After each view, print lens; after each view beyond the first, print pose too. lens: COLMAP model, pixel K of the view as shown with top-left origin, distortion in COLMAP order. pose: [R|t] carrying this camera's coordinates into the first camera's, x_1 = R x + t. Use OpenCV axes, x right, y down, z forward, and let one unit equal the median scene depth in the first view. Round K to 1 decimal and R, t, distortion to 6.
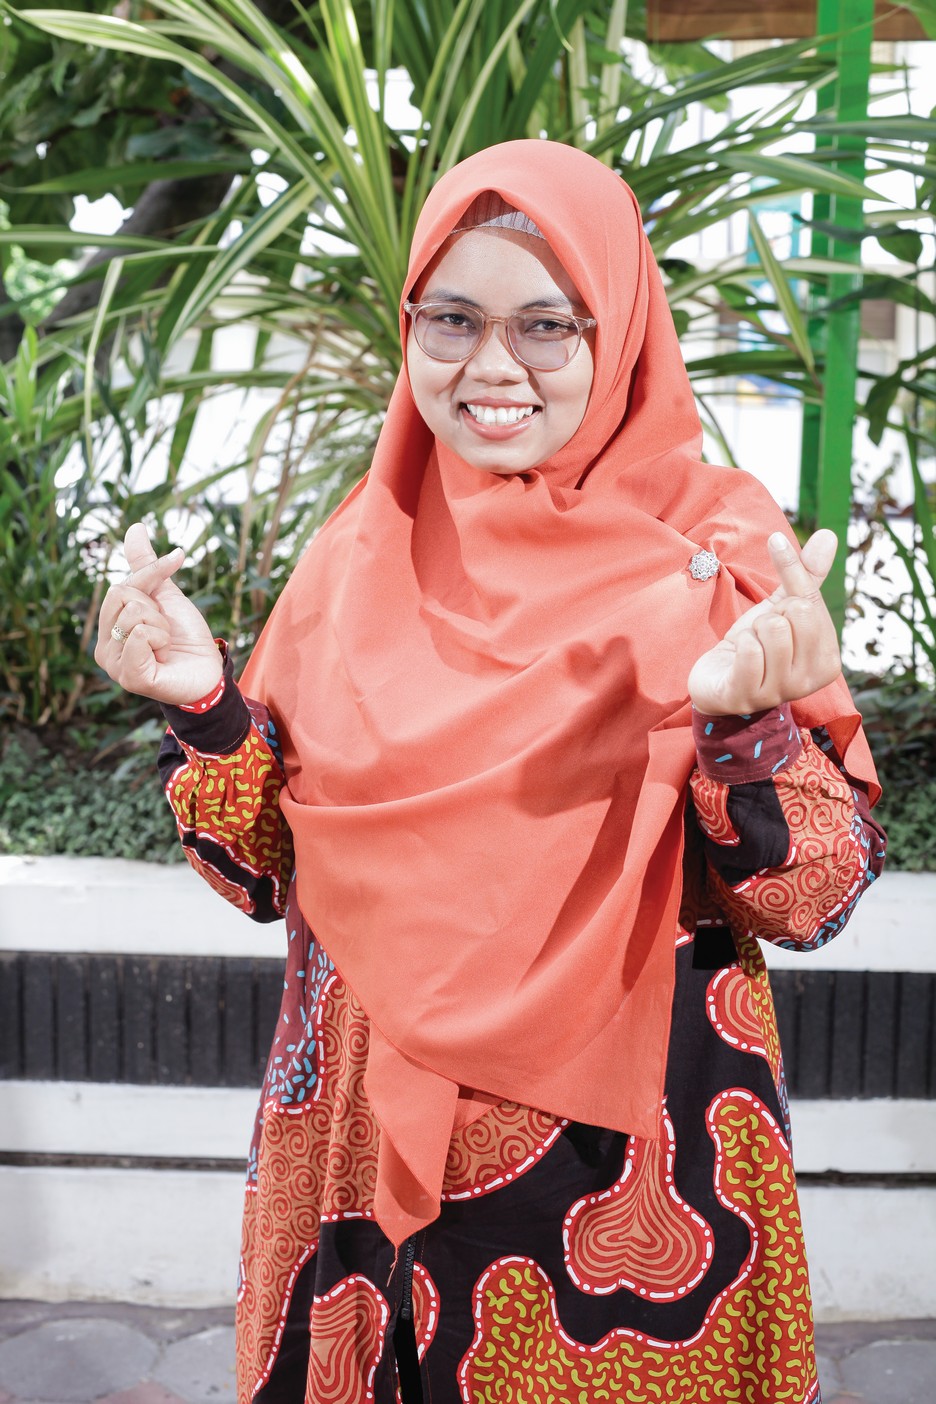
lens RADIAL K [[2073.7, 0, 468.0], [0, 2073.7, 702.0], [0, 0, 1]] dist [-0.140923, 0.101170]
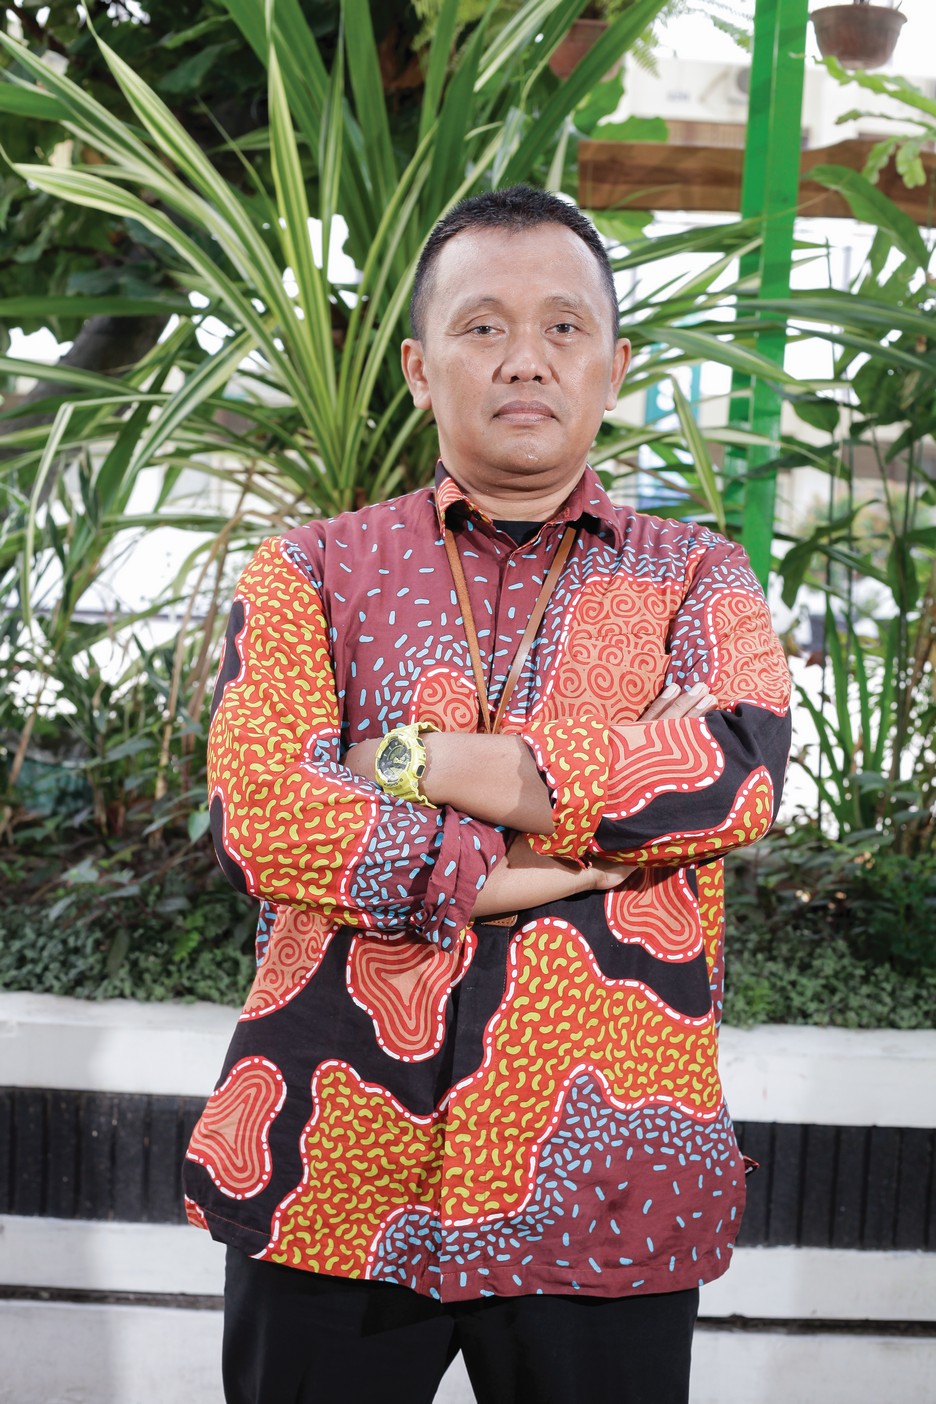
lens RADIAL K [[2073.7, 0, 468.0], [0, 2073.7, 702.0], [0, 0, 1]] dist [-0.140923, 0.101170]
pose [[0.998104, 0.031605, 0.052820, -0.019143], [-0.028759, 0.998138, -0.053790, -0.018351], [-0.054422, 0.052169, 0.997154, -0.030359]]
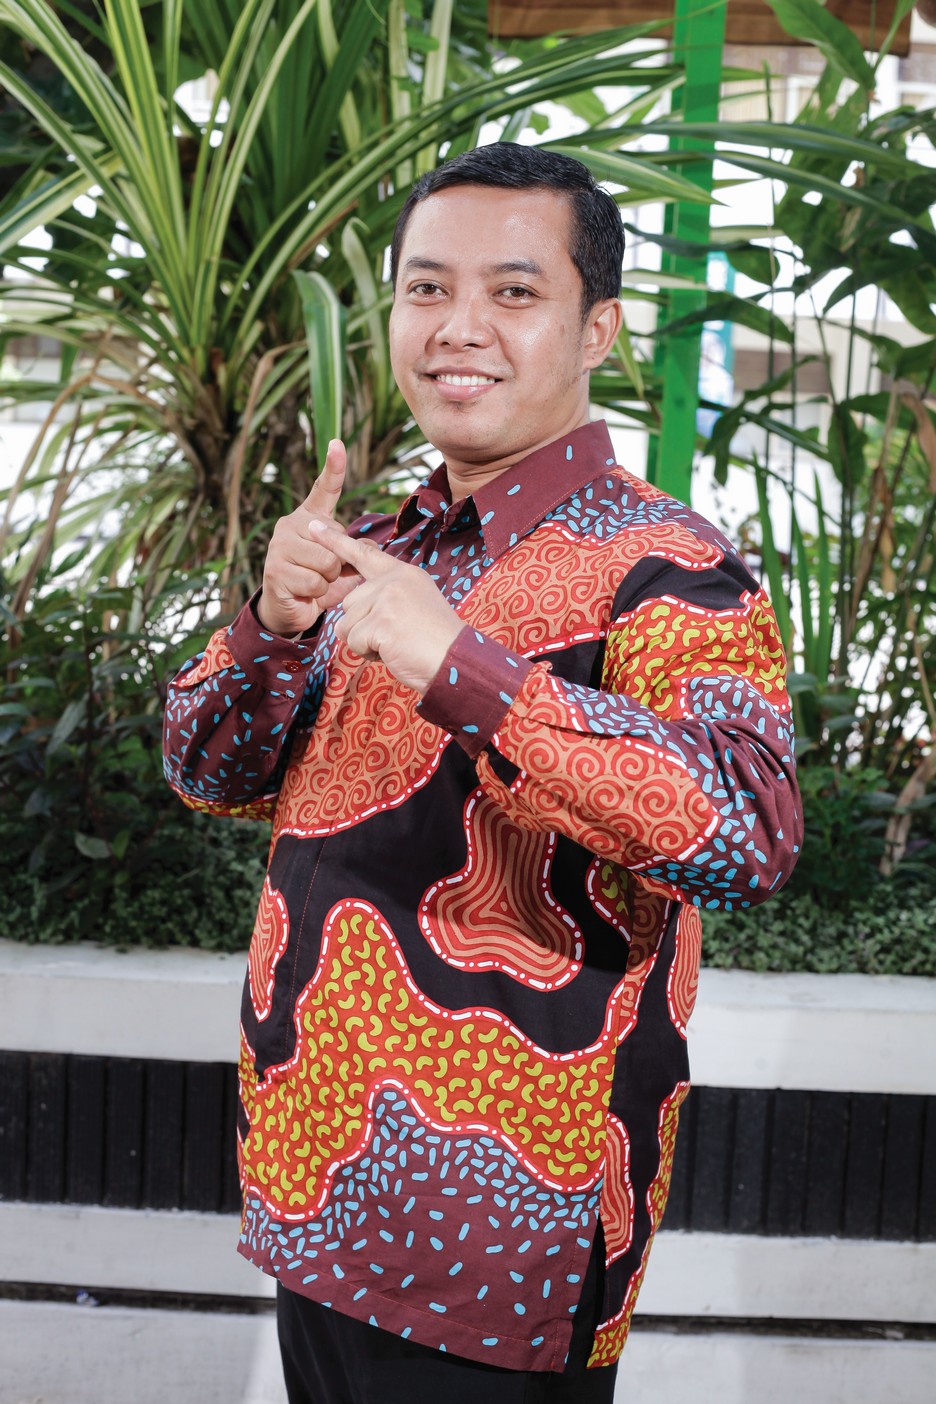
lens RADIAL K [[2073.7, 0, 468.0], [0, 2073.7, 702.0], [0, 0, 1]] dist [-0.140923, 0.101170]
pose [[0.999183, 0.029026, 0.028127, 0.076237], [-0.028408, 0.999352, -0.022121, -0.007707], [-0.028751, 0.021304, 0.999360, 0.118256]]
